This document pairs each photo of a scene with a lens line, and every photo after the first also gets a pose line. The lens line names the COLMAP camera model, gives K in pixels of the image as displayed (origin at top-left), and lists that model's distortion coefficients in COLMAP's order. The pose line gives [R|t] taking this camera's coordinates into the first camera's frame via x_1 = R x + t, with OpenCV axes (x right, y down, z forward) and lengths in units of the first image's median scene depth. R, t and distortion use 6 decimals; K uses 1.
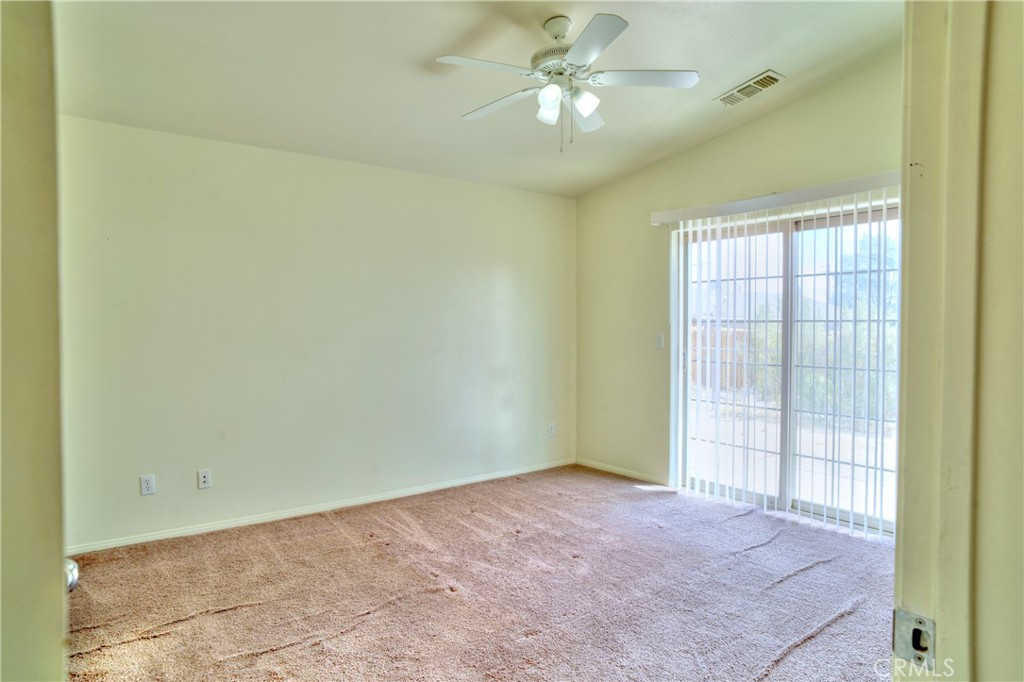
lens RADIAL K [[608.8, 0, 510.2], [0, 608.8, 344.3], [0, 0, 1]] dist [-0.002560, 0.000197]
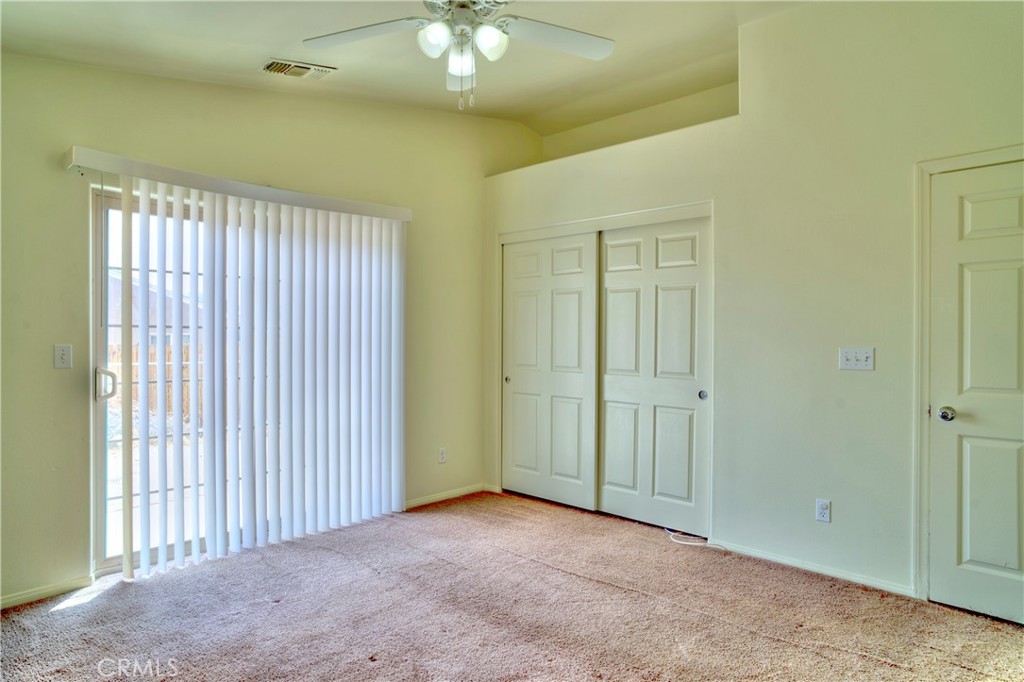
lens RADIAL K [[608.8, 0, 510.2], [0, 608.8, 344.3], [0, 0, 1]] dist [-0.002560, 0.000197]
pose [[-0.152316, -0.007007, 0.988307, -0.469525], [0.019724, 0.999754, 0.010128, -0.016124], [-0.988135, 0.021036, -0.152141, 0.714336]]
